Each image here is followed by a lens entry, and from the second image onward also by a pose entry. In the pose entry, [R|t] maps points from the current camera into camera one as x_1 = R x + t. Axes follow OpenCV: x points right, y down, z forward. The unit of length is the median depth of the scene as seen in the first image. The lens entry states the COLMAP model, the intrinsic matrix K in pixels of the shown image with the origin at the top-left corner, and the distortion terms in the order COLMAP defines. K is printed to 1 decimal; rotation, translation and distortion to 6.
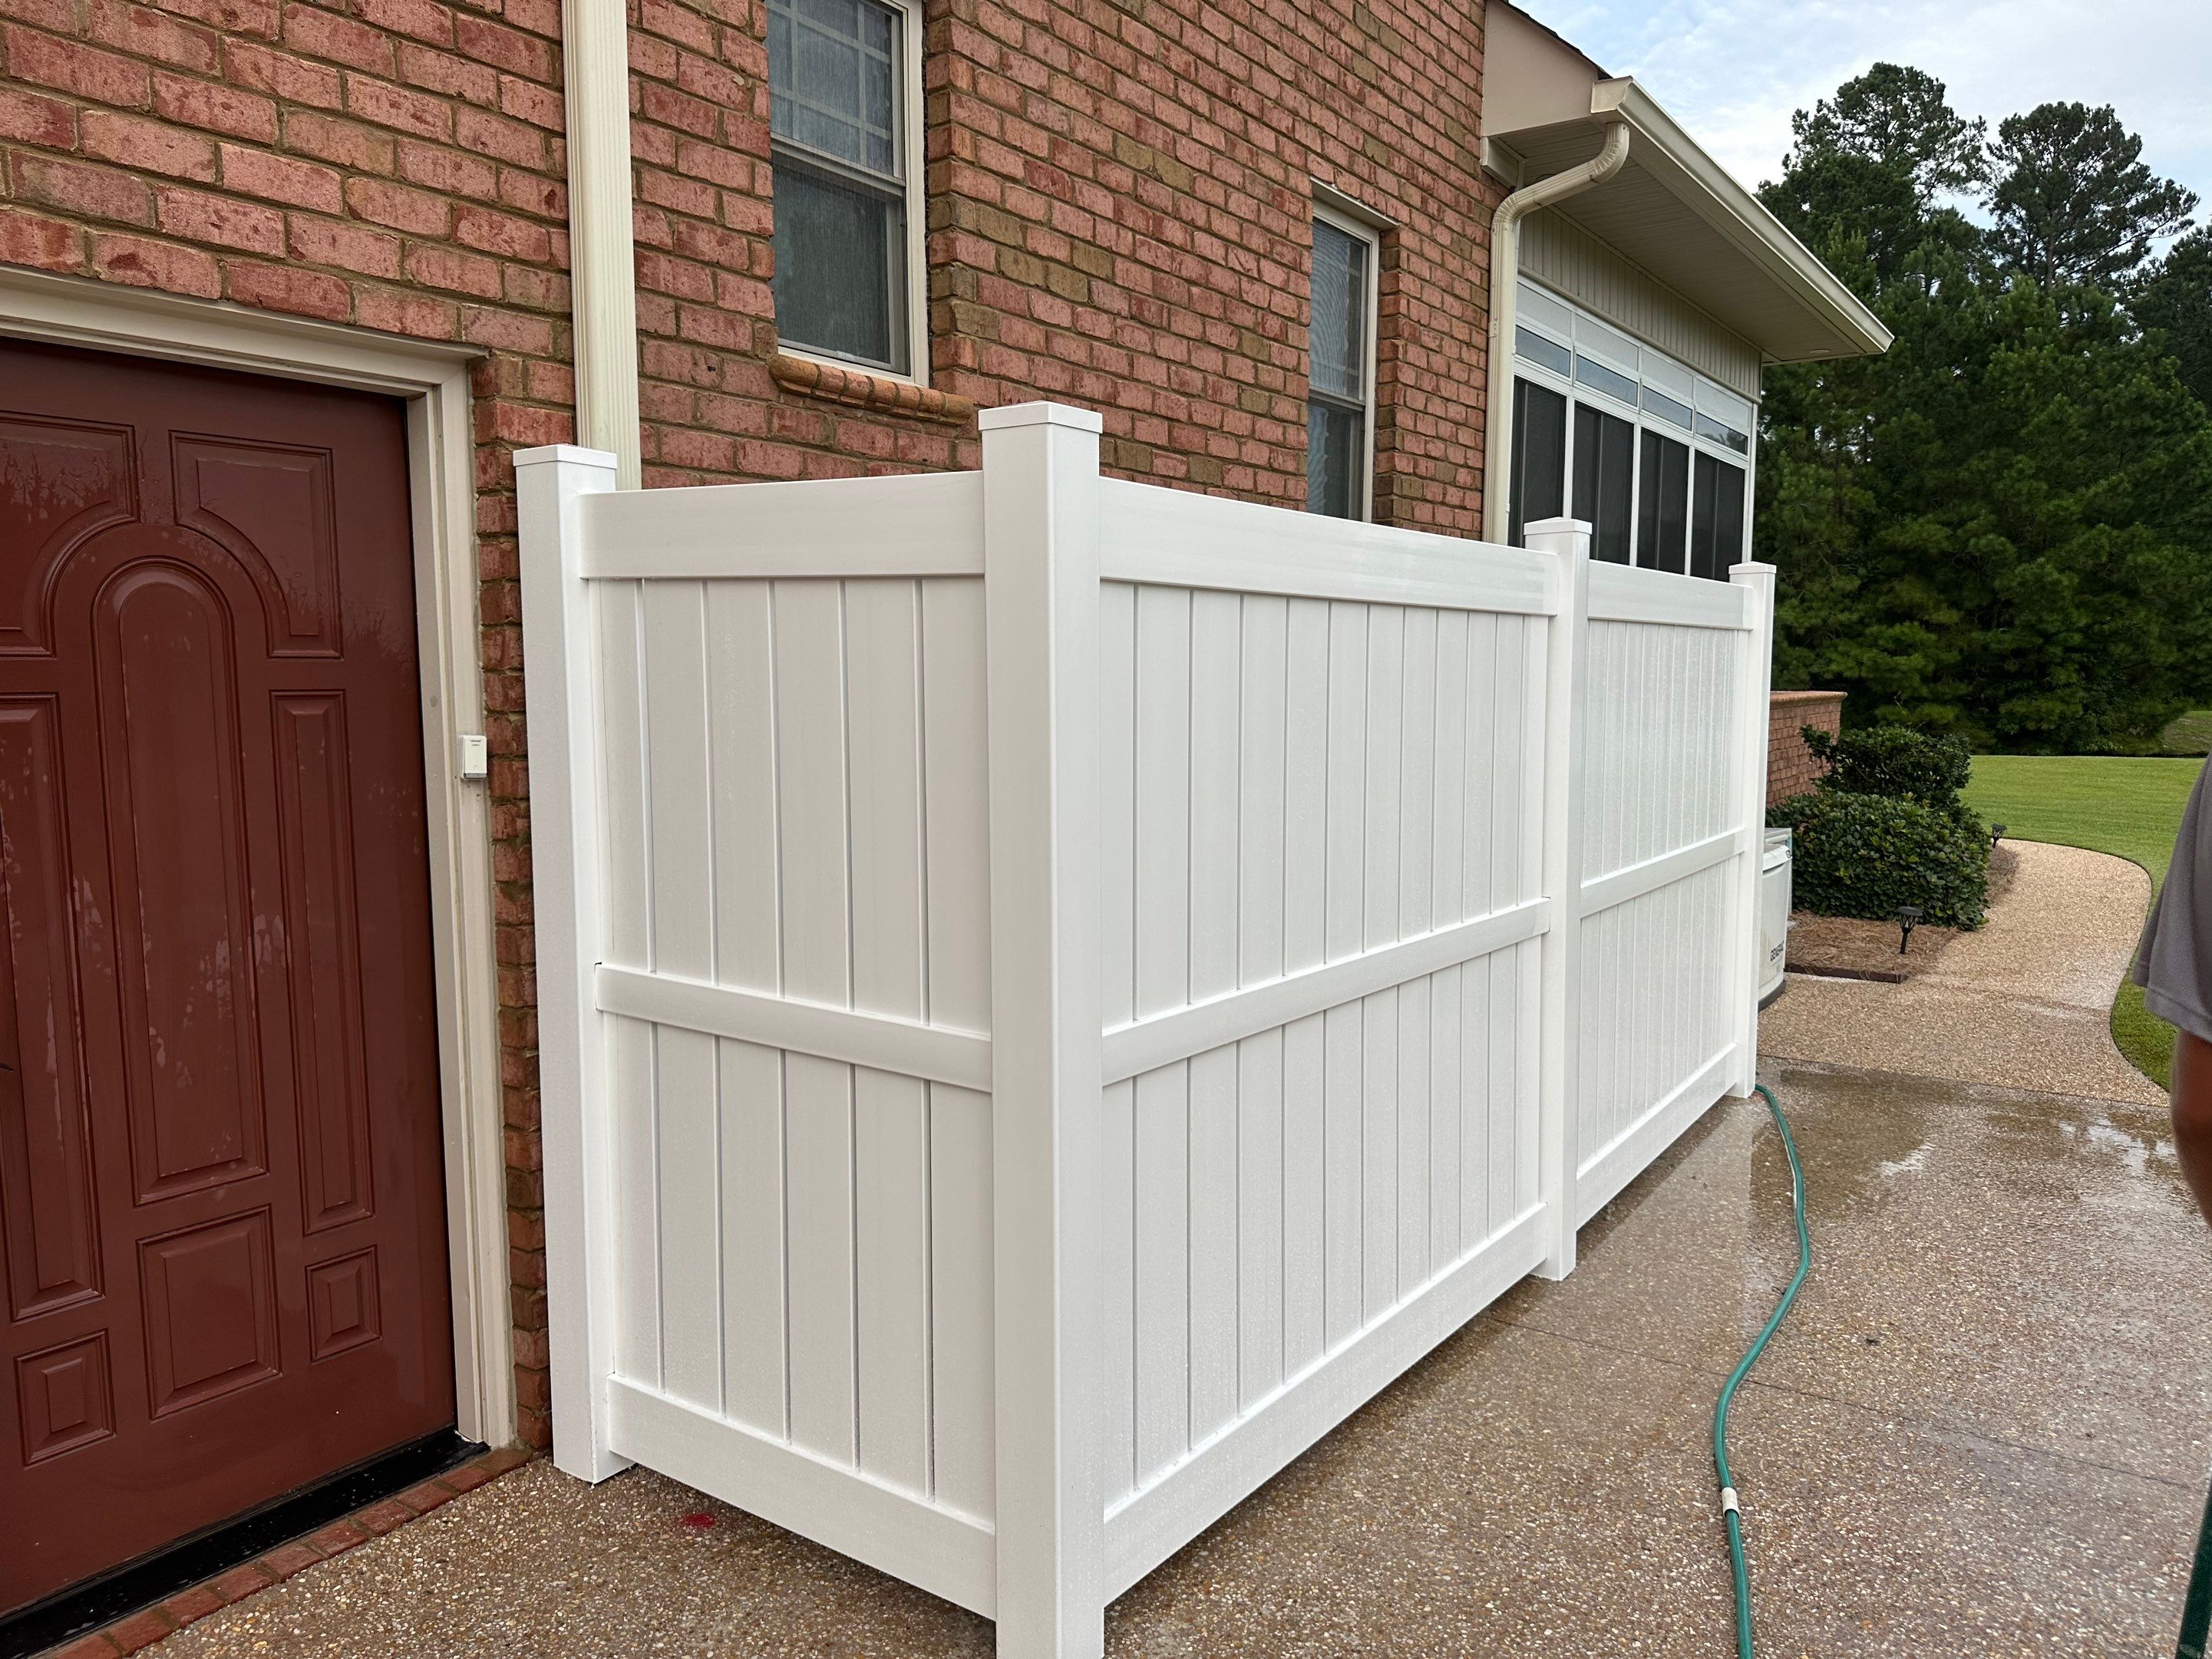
lens RADIAL K [[1627.0, 0, 1106.0], [0, 1627.0, 829.5], [0, 0, 1]] dist [-0.080614, -0.001483]
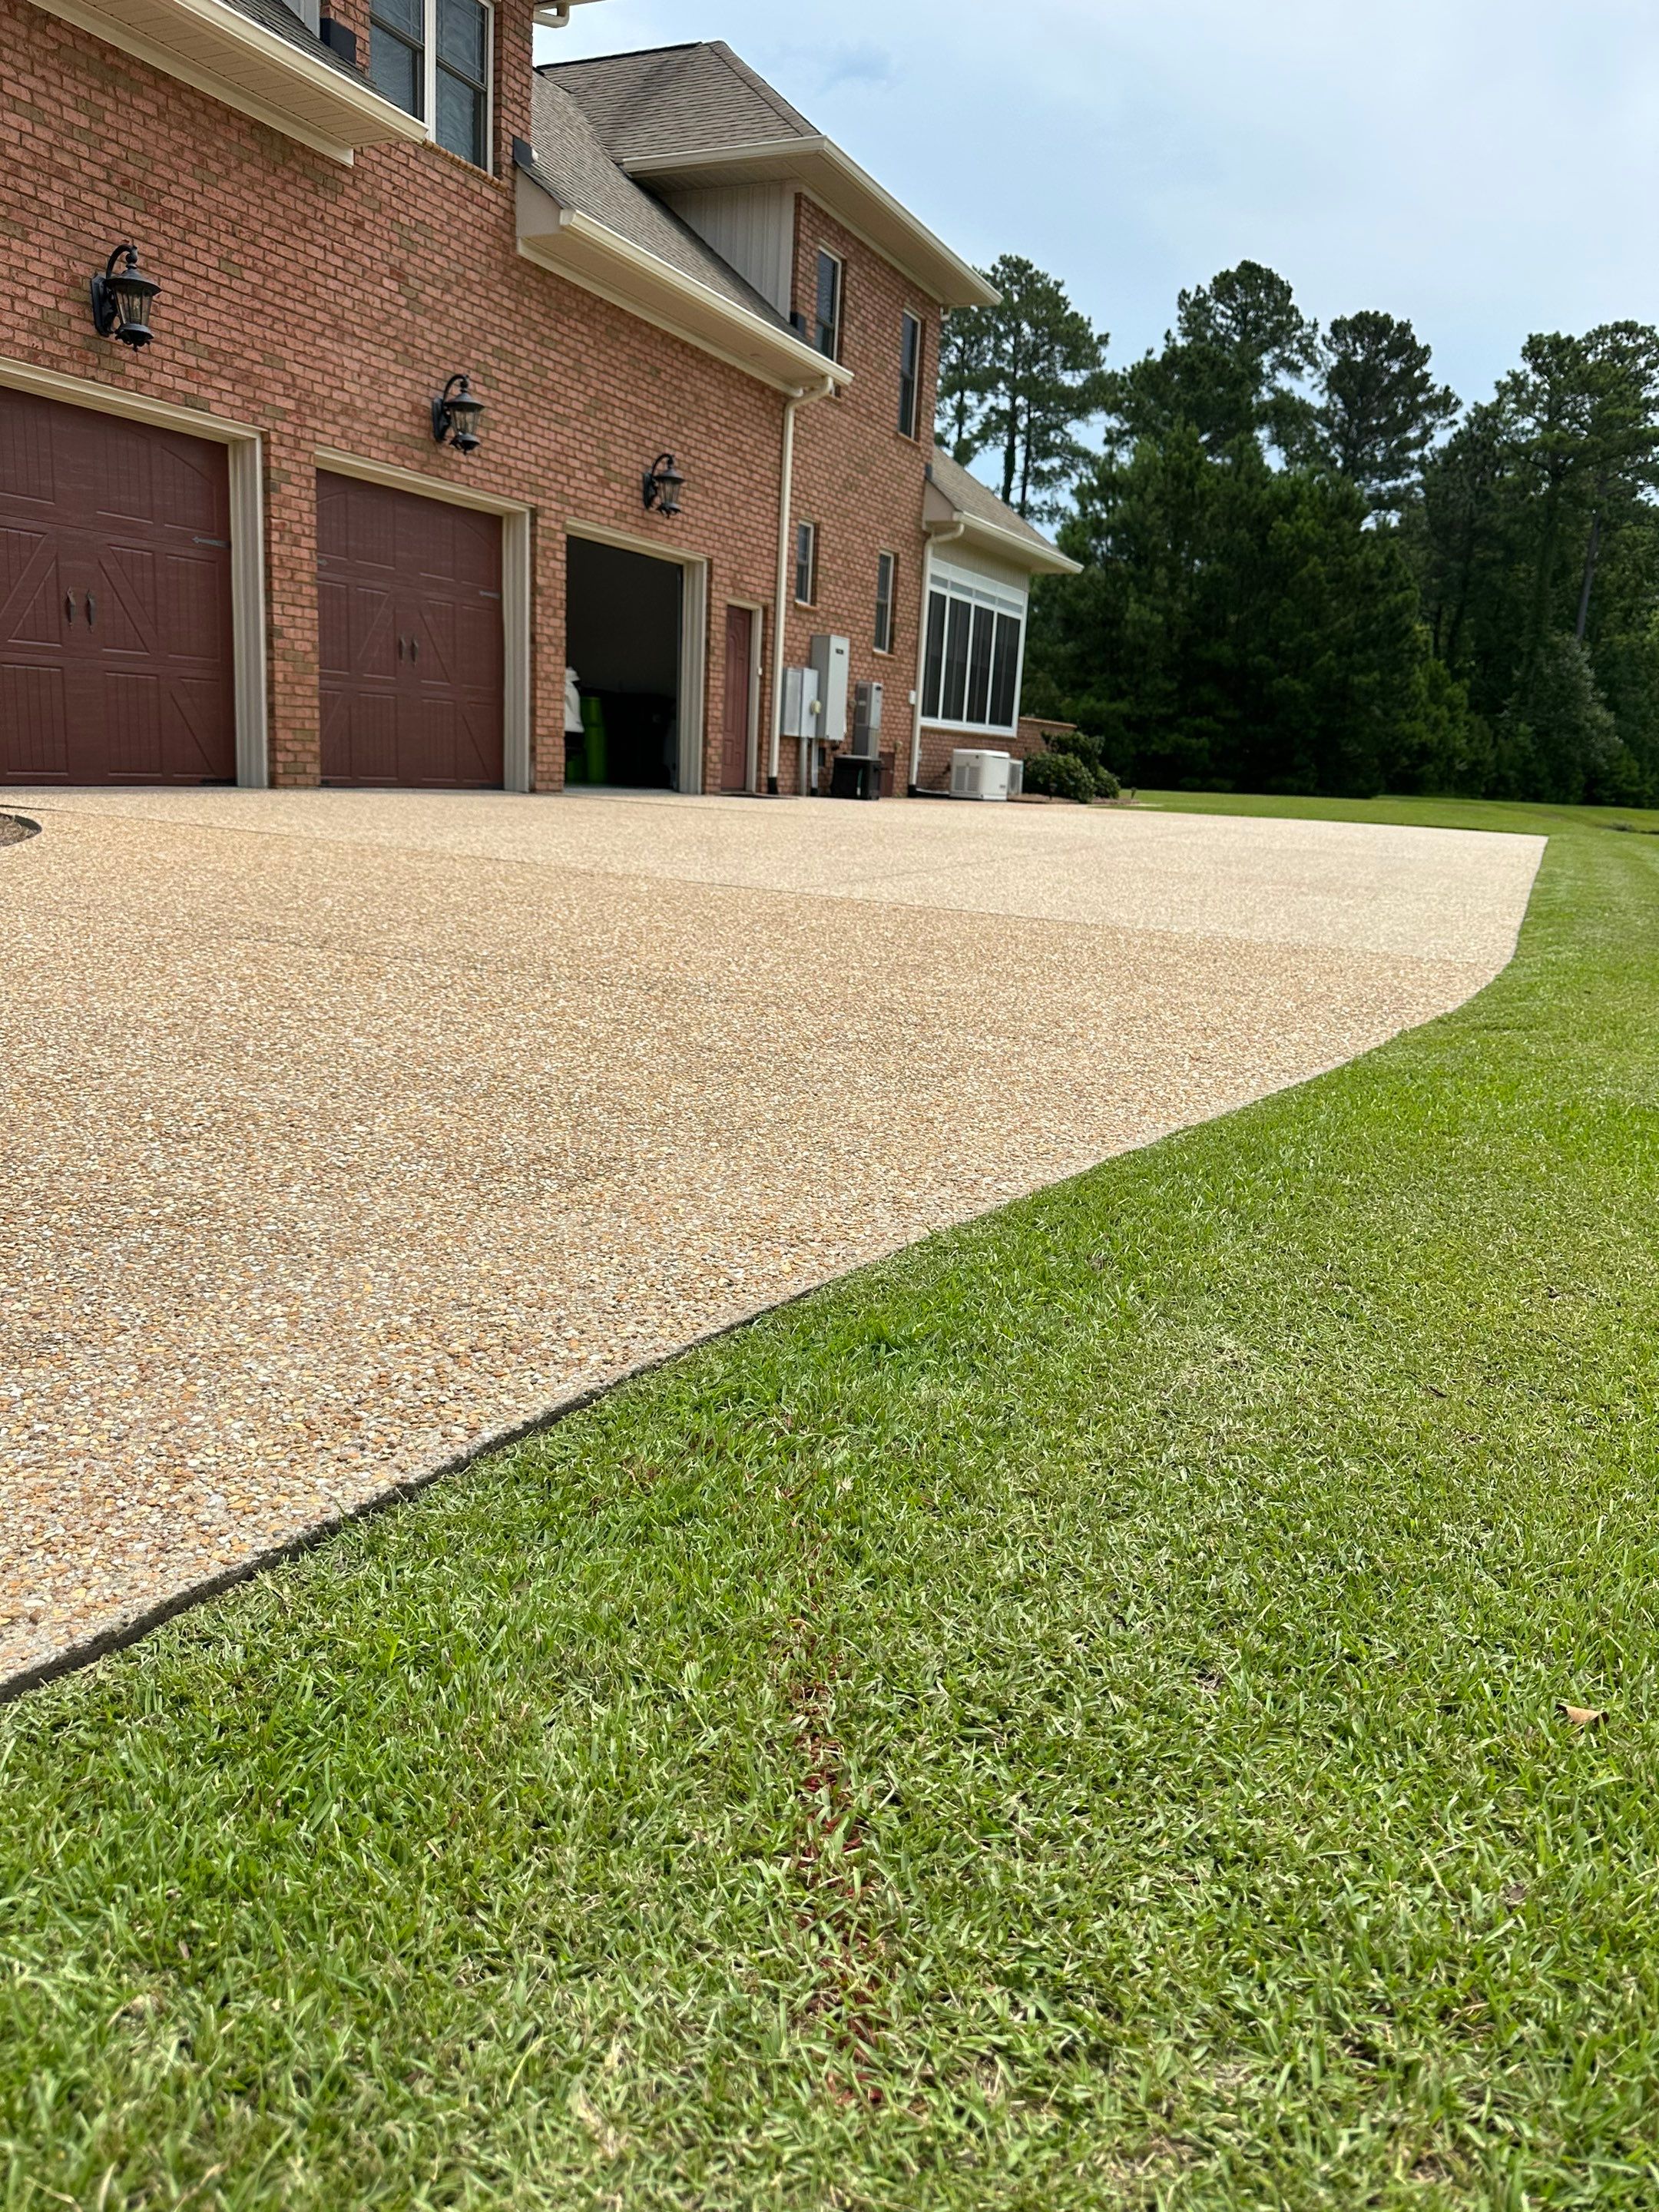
lens RADIAL K [[1556.5, 0, 829.5], [0, 1556.5, 1106.0], [0, 0, 1]] dist [-0.048246, -0.000252]
pose [[0.981730, 0.013261, 0.189815, -0.053323], [-0.037555, 0.991450, 0.124968, 0.036967], [-0.186535, -0.129814, 0.973834, -0.217891]]
